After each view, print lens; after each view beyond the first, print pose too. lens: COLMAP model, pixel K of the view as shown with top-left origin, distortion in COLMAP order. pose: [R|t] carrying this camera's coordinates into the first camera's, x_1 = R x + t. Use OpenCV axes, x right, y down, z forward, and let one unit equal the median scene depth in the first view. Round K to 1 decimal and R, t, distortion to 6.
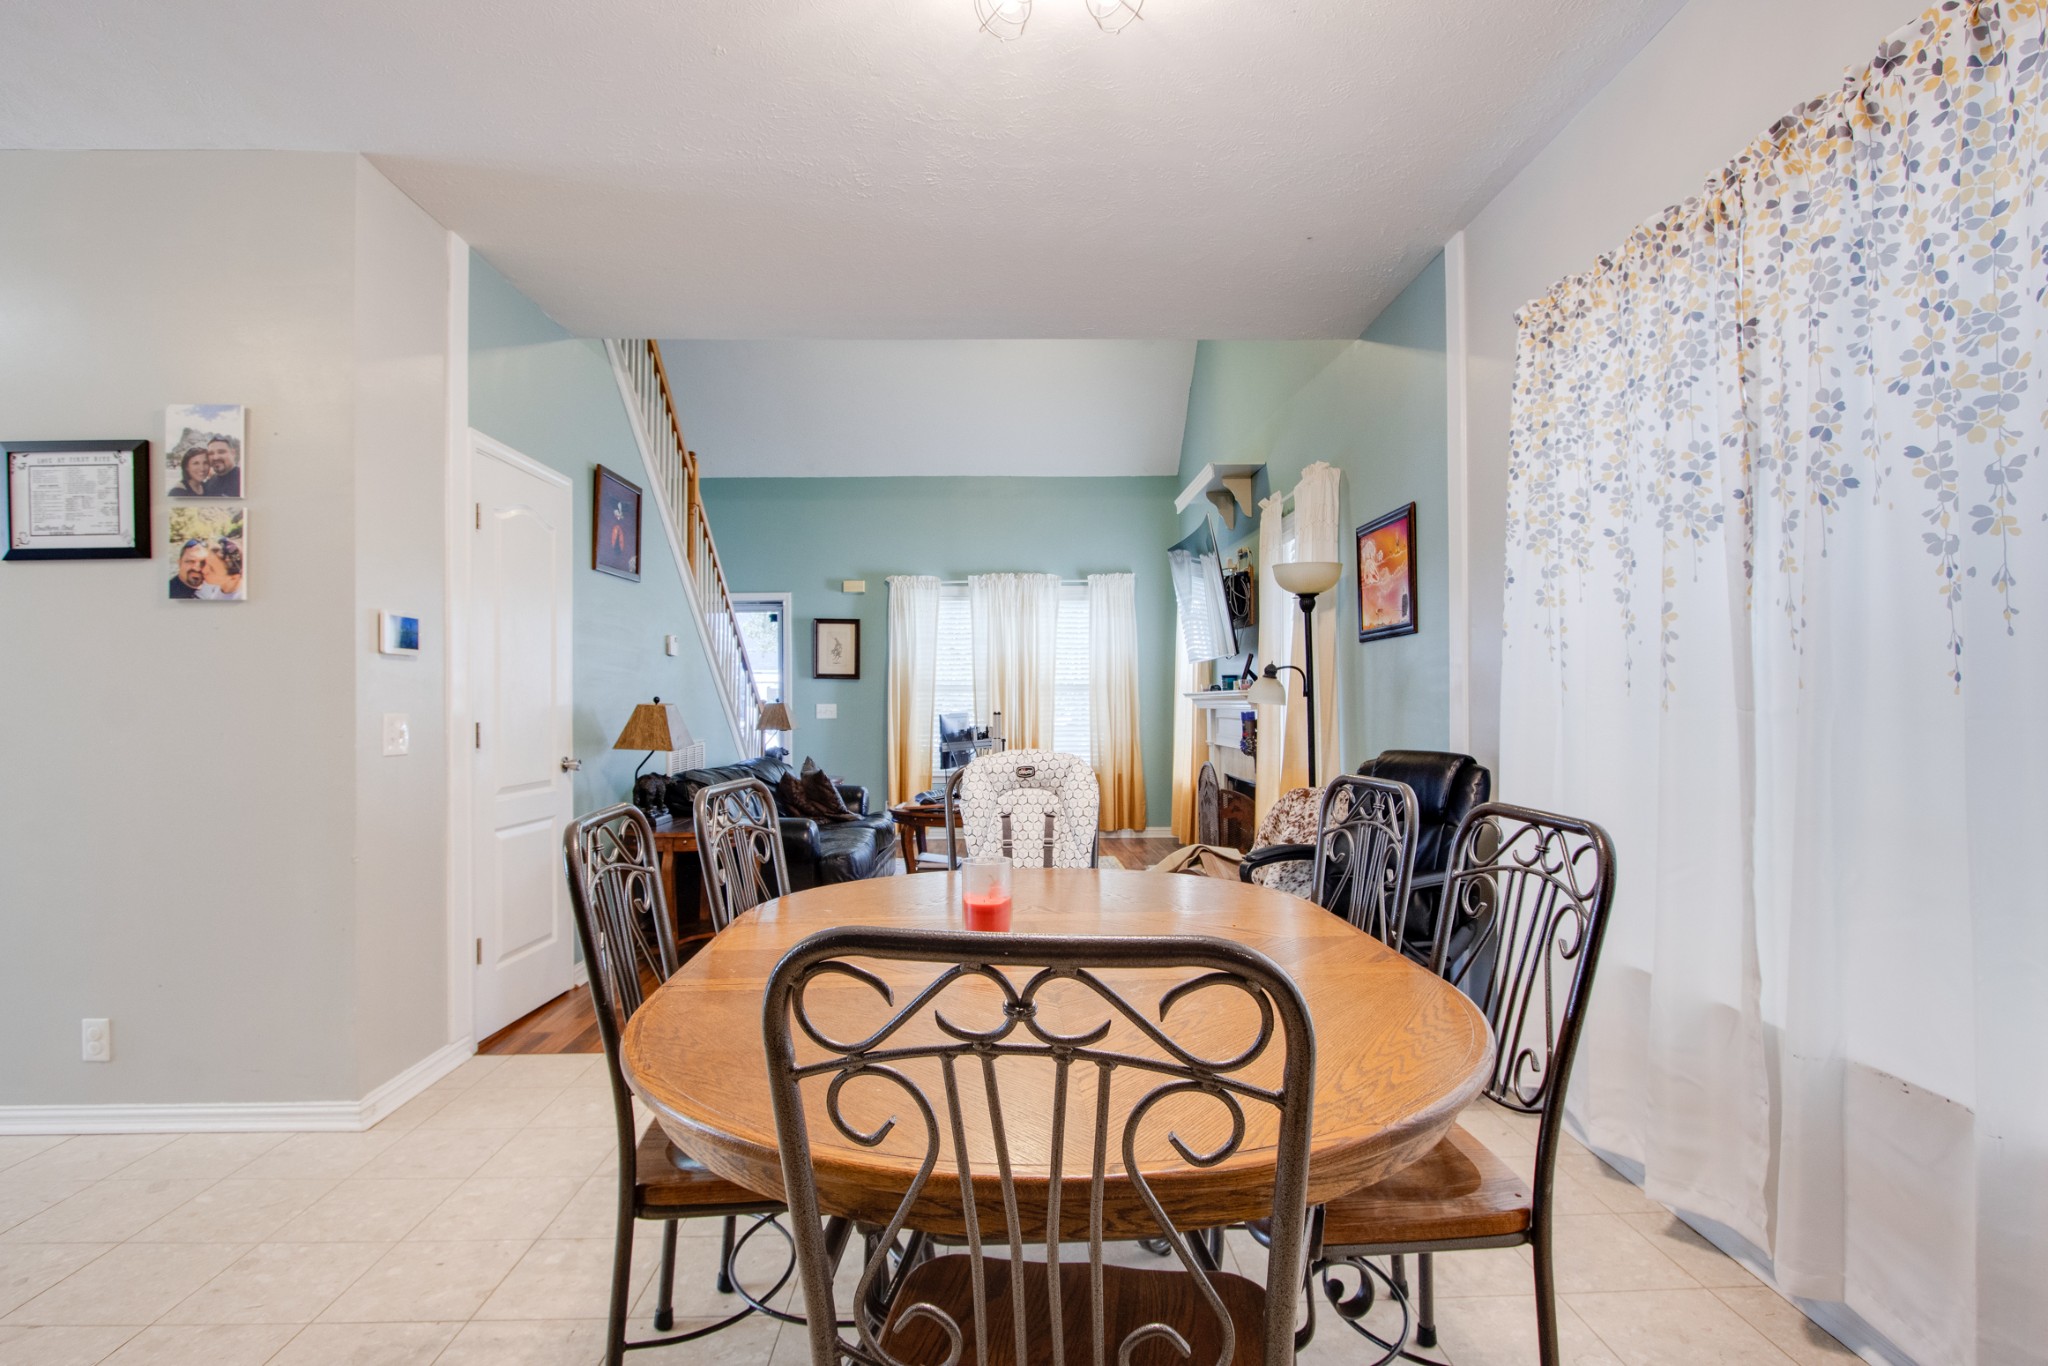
lens RADIAL K [[965.5, 0, 1032.2], [0, 965.5, 685.7], [0, 0, 1]] dist [-0.014330, 0.003573]
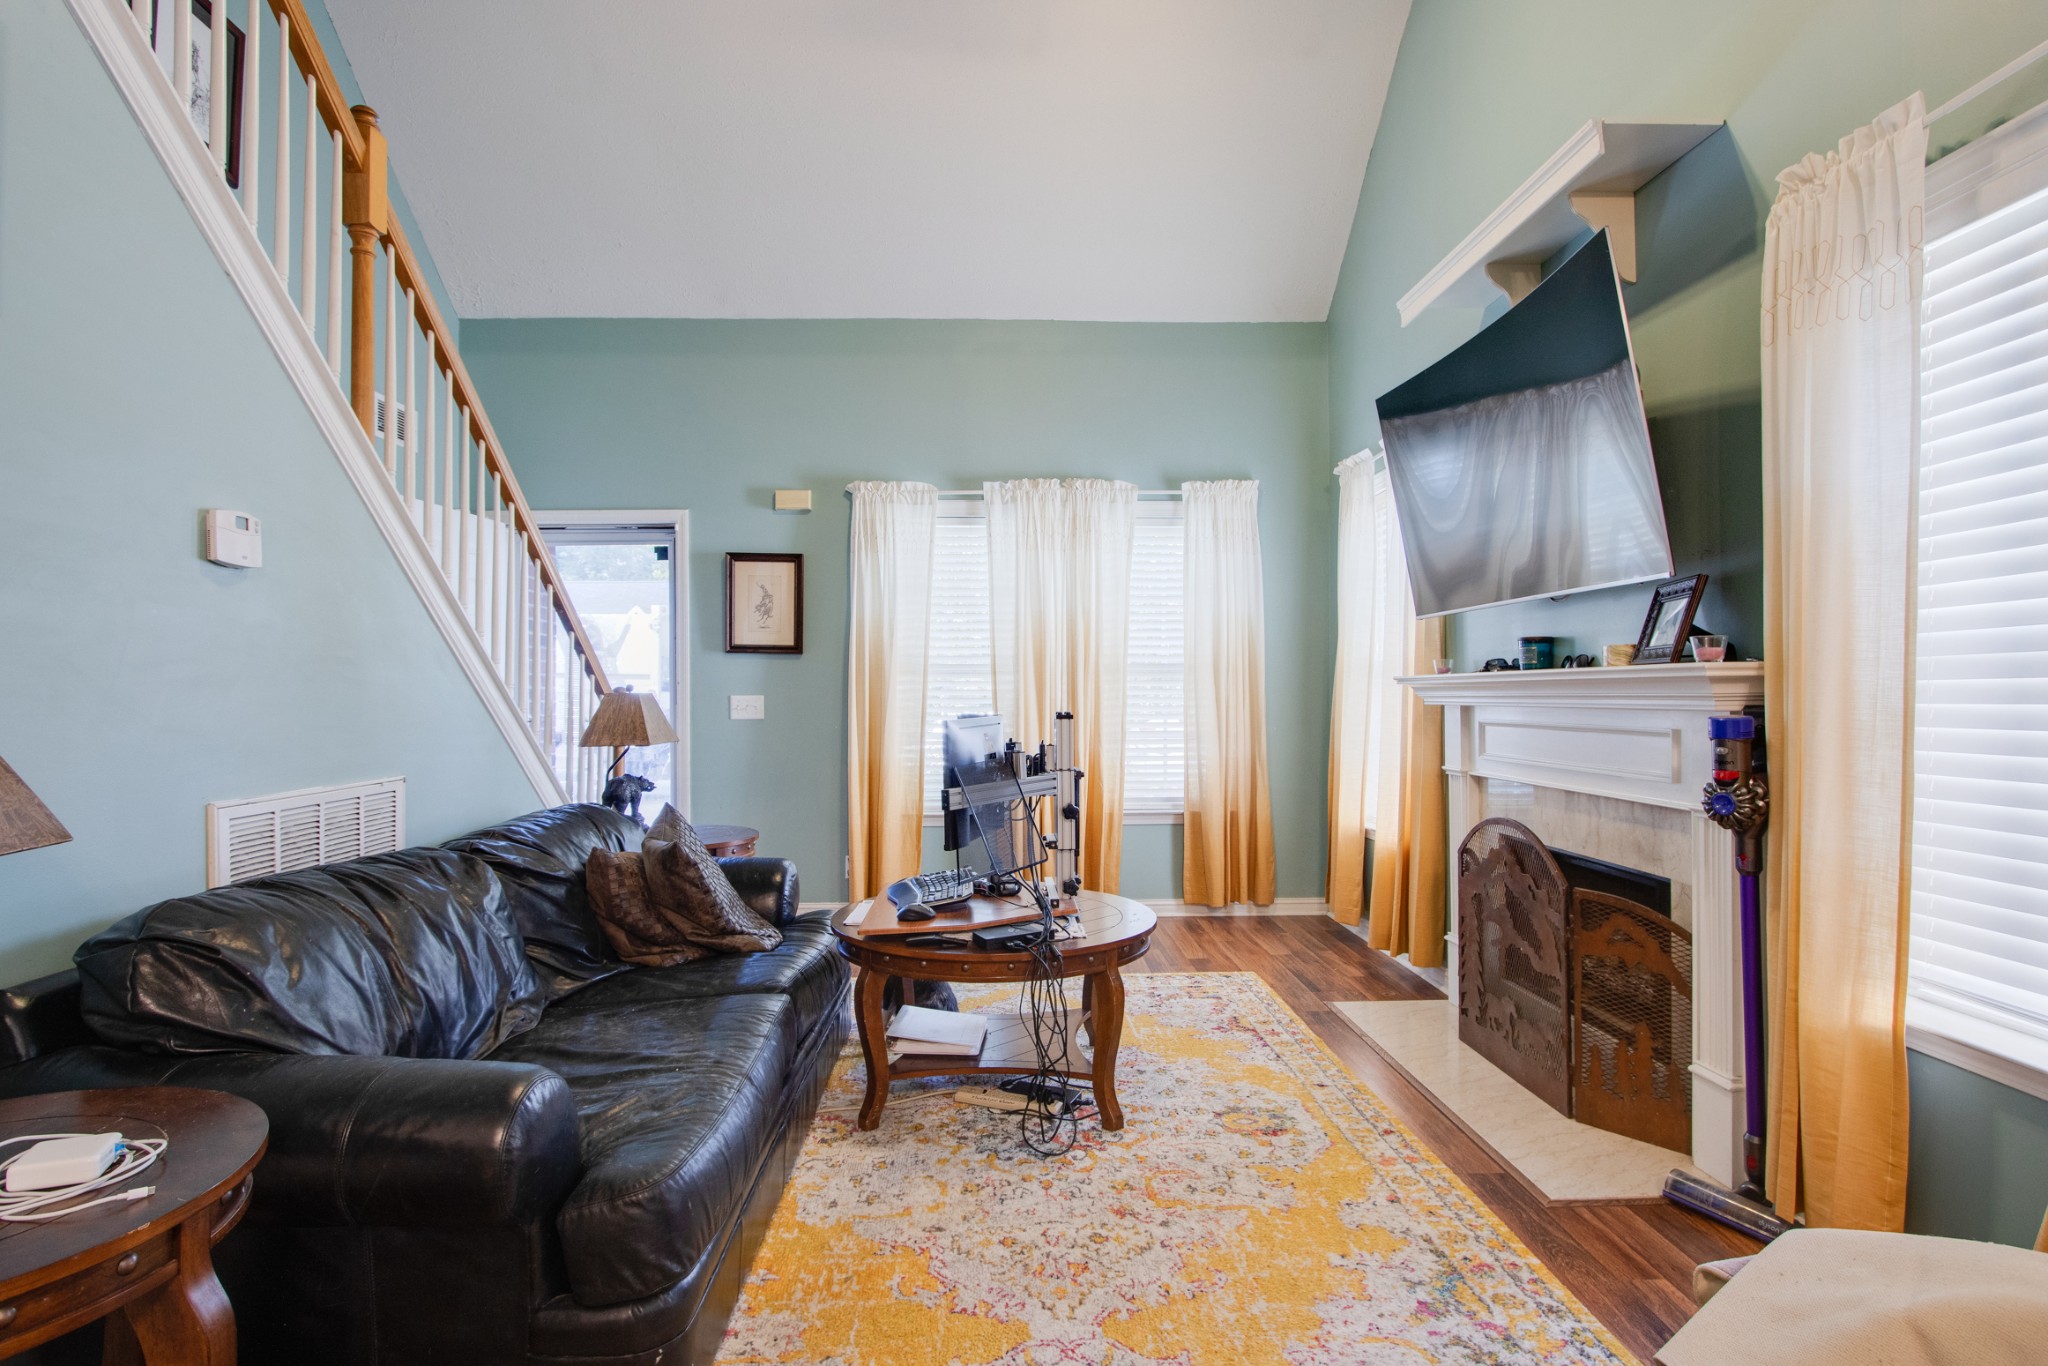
lens RADIAL K [[965.5, 0, 1032.2], [0, 965.5, 685.7], [0, 0, 1]] dist [-0.014330, 0.003573]
pose [[0.999931, 0.001988, 0.011552, -0.042597], [-0.002085, 0.999963, 0.008396, 0.007626], [-0.011535, -0.008420, 0.999898, 0.397728]]
